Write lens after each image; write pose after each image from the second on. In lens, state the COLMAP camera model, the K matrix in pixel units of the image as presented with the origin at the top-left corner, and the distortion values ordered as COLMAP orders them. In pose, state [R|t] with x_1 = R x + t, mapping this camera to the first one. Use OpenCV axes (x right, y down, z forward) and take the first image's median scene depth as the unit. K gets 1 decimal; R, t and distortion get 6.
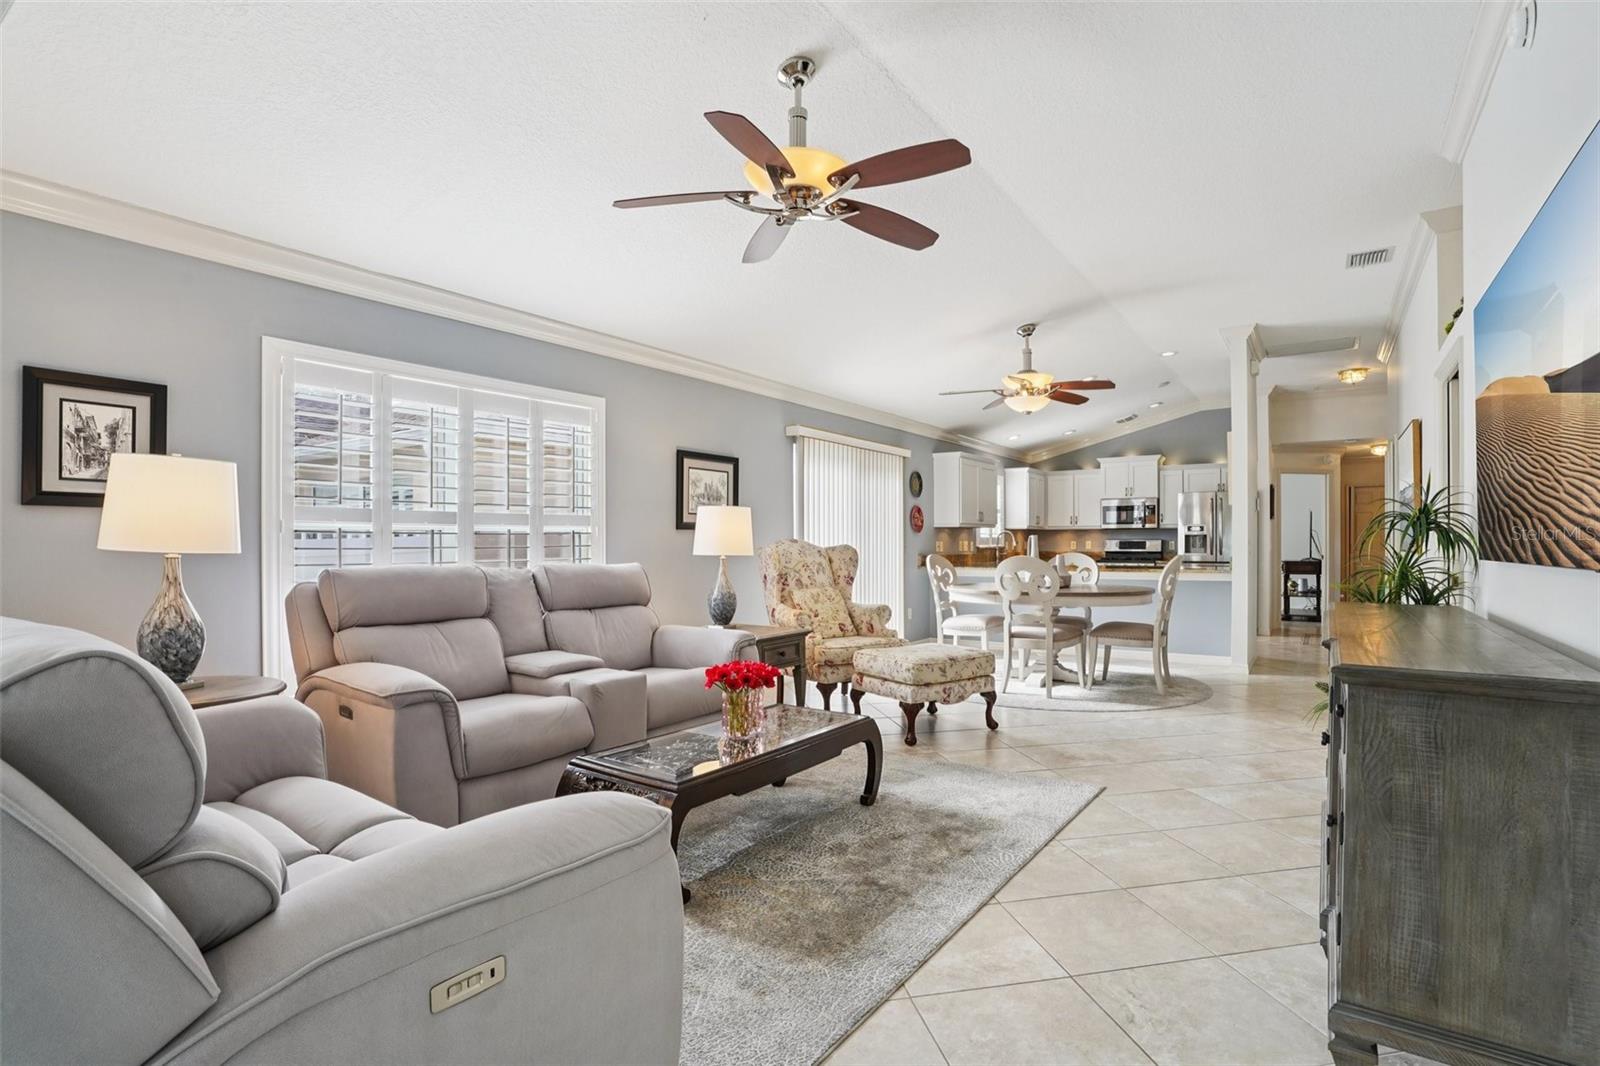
lens RADIAL K [[794.9, 0, 794.4], [0, 794.9, 541.2], [0, 0, 1]] dist [-0.062792, 0.021884]
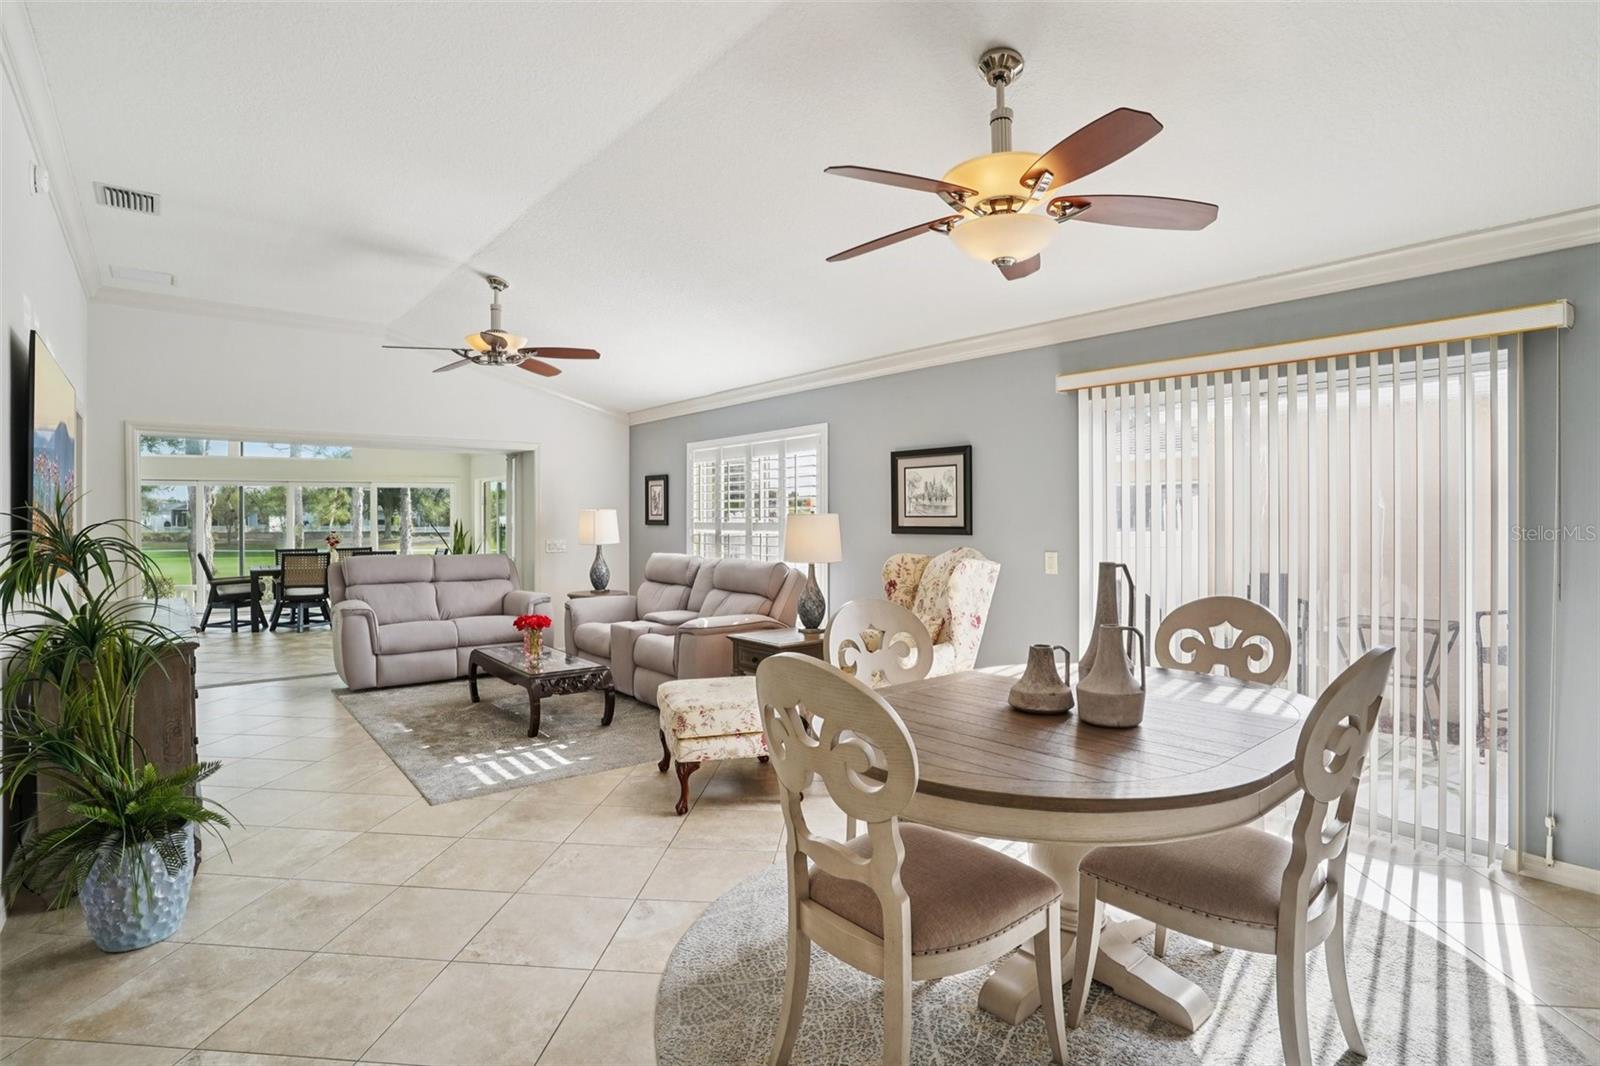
lens RADIAL K [[794.9, 0, 810.6], [0, 794.9, 521.1], [0, 0, 1]] dist [-0.062792, 0.021884]
pose [[-0.263926, 0.002661, -0.964539, 0.455111], [0.002442, 0.999995, 0.002091, -0.018143], [0.964540, -0.001804, -0.263931, 0.641629]]
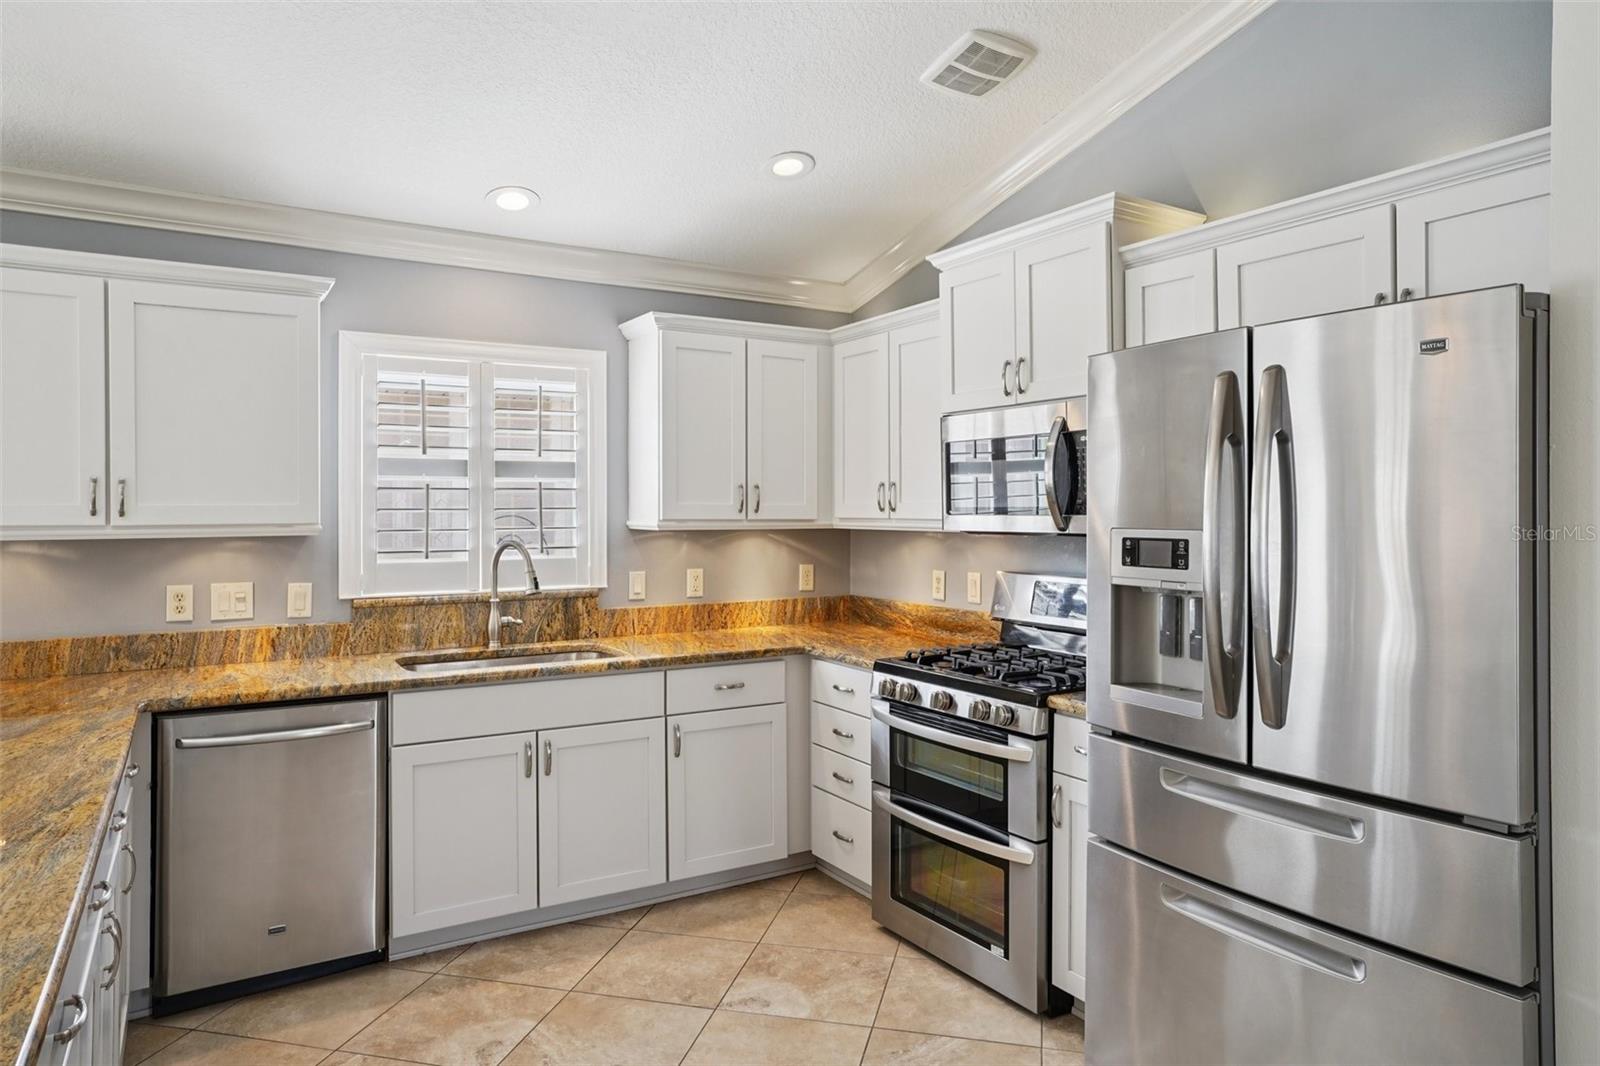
lens RADIAL K [[1019.3, 0, 783.4], [0, 1019.3, 502.8], [0, 0, 1]] dist [-0.025777, 0.035967]
pose [[0.907571, -0.002728, -0.419890, 0.521370], [0.000479, 0.999985, -0.005463, -0.025581], [0.419898, 0.004757, 0.907559, 0.742693]]
